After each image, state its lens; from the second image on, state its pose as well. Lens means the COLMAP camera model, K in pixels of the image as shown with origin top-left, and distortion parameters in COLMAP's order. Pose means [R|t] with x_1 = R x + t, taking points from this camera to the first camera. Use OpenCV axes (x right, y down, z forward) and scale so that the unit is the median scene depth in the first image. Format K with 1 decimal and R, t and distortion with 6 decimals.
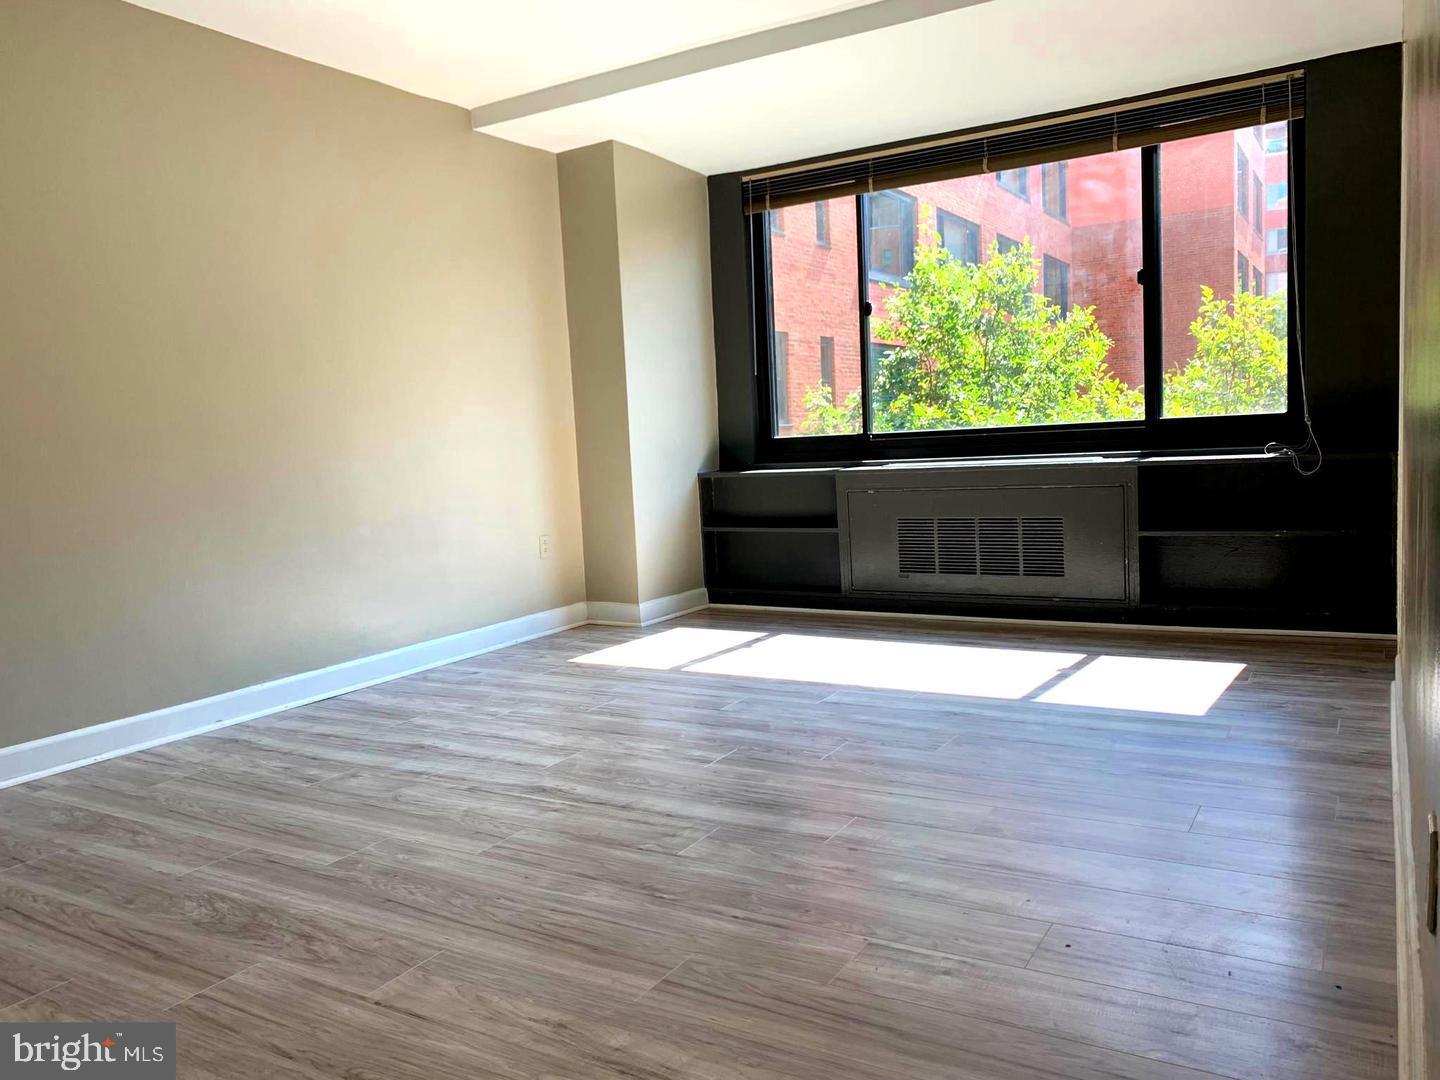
lens RADIAL K [[1090.3, 0, 720.0], [0, 1090.3, 540.0], [0, 0, 1]] dist [0.004513, -0.003614]
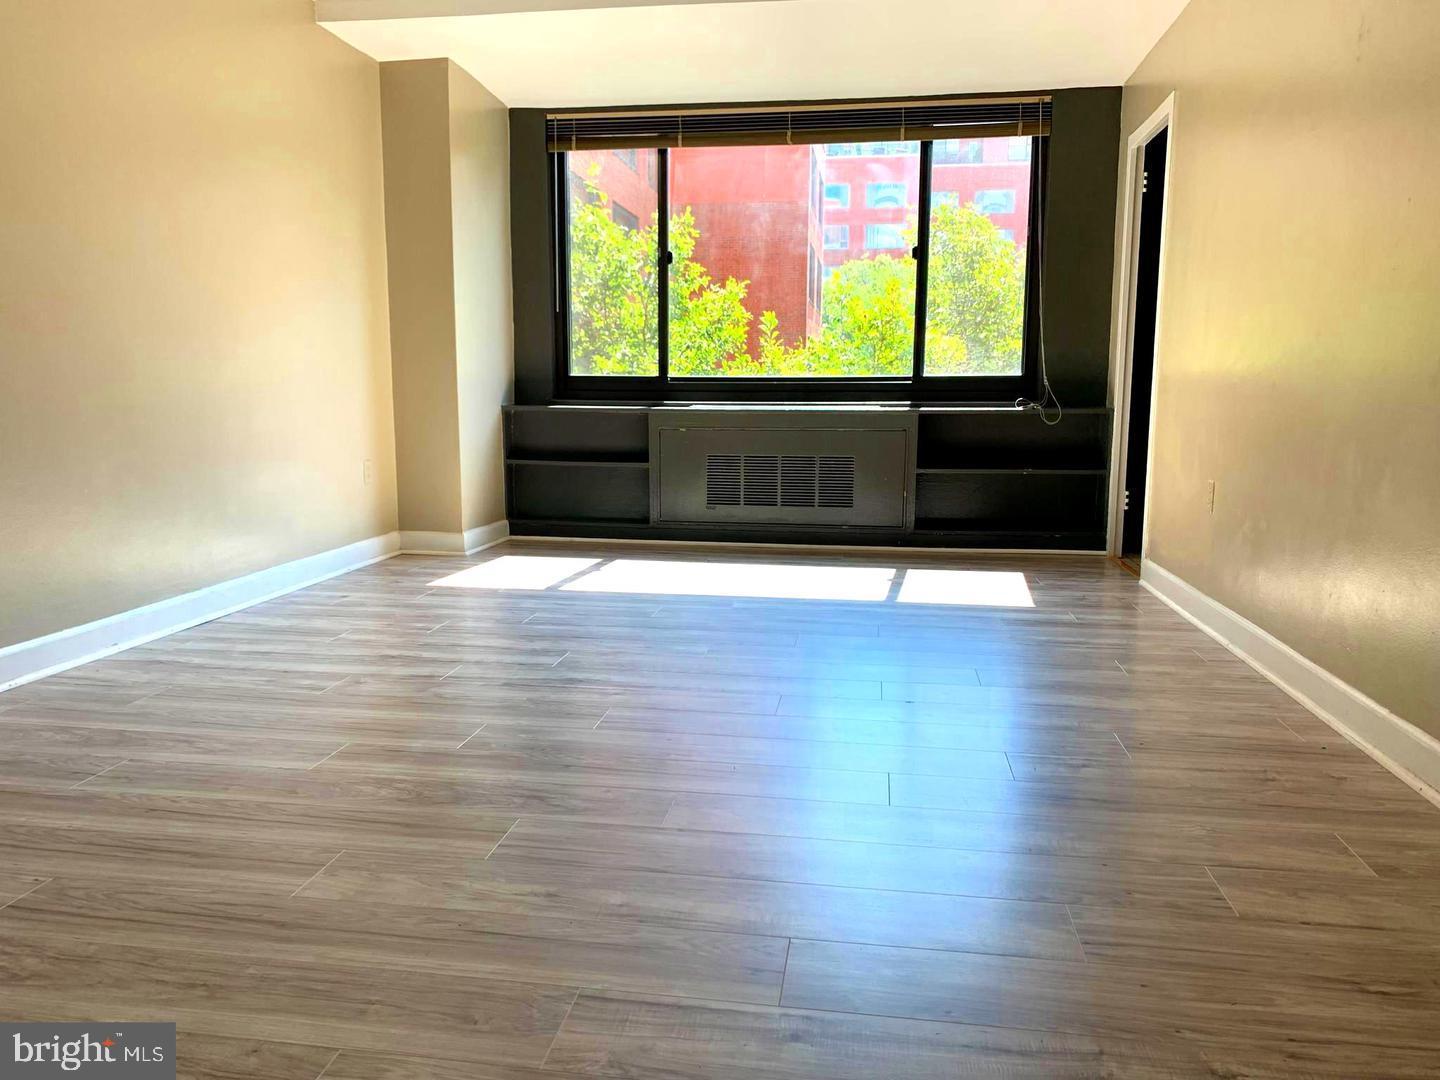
lens RADIAL K [[1090.3, 0, 720.0], [0, 1090.3, 540.0], [0, 0, 1]] dist [0.004513, -0.003614]
pose [[0.922186, -0.000041, 0.386747, -0.255239], [-0.011682, 0.999541, 0.027962, 0.036267], [-0.386571, -0.030304, 0.921762, -0.007831]]
